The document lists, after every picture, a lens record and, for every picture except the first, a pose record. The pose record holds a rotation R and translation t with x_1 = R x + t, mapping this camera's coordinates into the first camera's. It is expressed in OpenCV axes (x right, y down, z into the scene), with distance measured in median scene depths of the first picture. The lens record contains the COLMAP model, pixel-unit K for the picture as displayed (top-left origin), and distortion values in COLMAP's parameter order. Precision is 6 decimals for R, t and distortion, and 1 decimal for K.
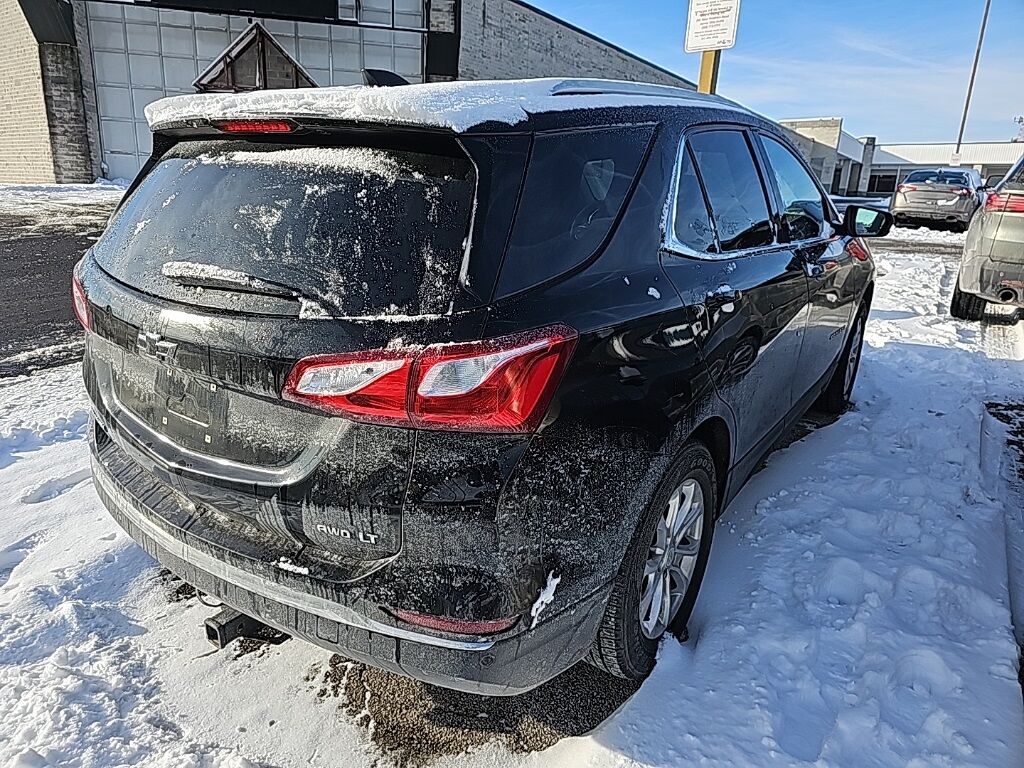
lens RADIAL K [[699.9, 0, 512.0], [0, 699.9, 384.0], [0, 0, 1]] dist [0.065784, -0.055257]
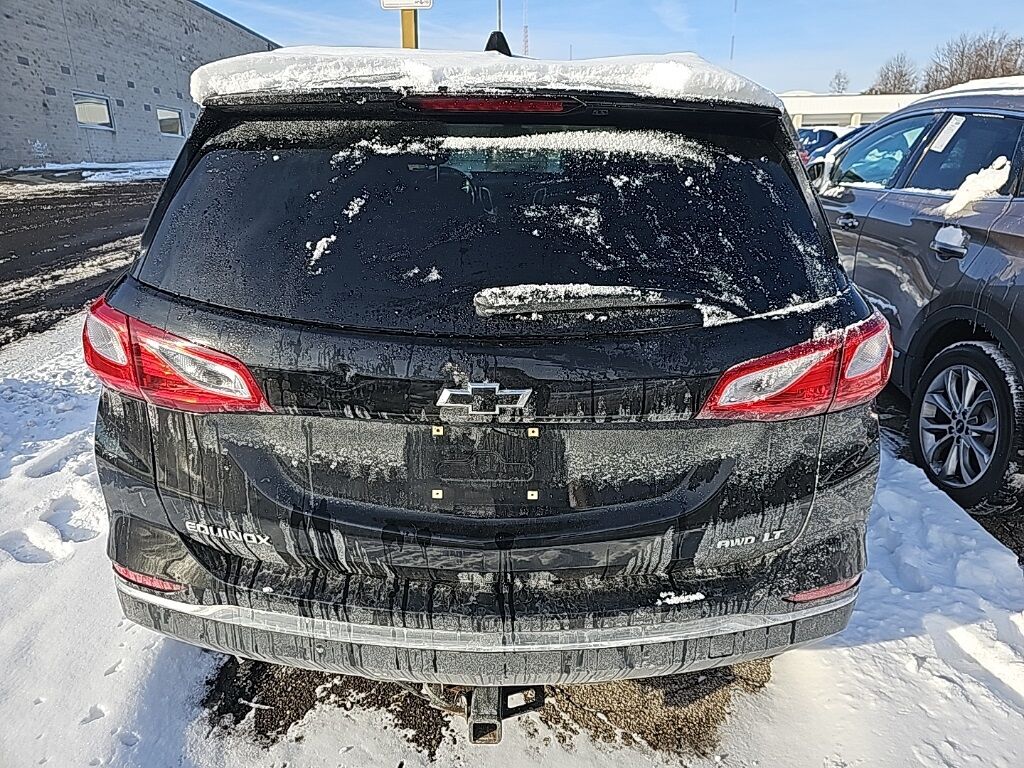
lens RADIAL K [[699.9, 0, 512.0], [0, 699.9, 384.0], [0, 0, 1]] dist [0.065784, -0.055257]
pose [[0.804989, -0.218916, 0.551424, -0.974488], [0.187254, 0.975676, 0.113984, -0.163900], [-0.562964, 0.011501, 0.826402, 0.382390]]
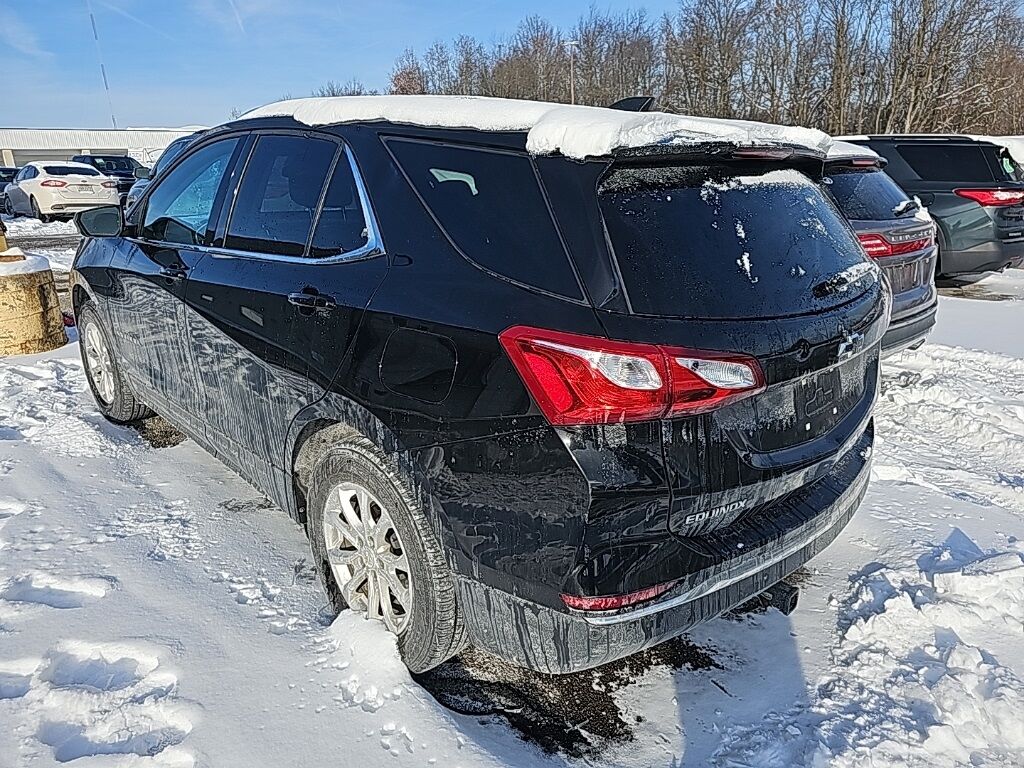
lens RADIAL K [[699.9, 0, 512.0], [0, 699.9, 384.0], [0, 0, 1]] dist [0.065784, -0.055257]
pose [[0.132840, -0.322459, 0.937216, -1.832614], [0.303020, 0.913533, 0.271361, -0.521872], [-0.943680, 0.247948, 0.219065, 1.405446]]
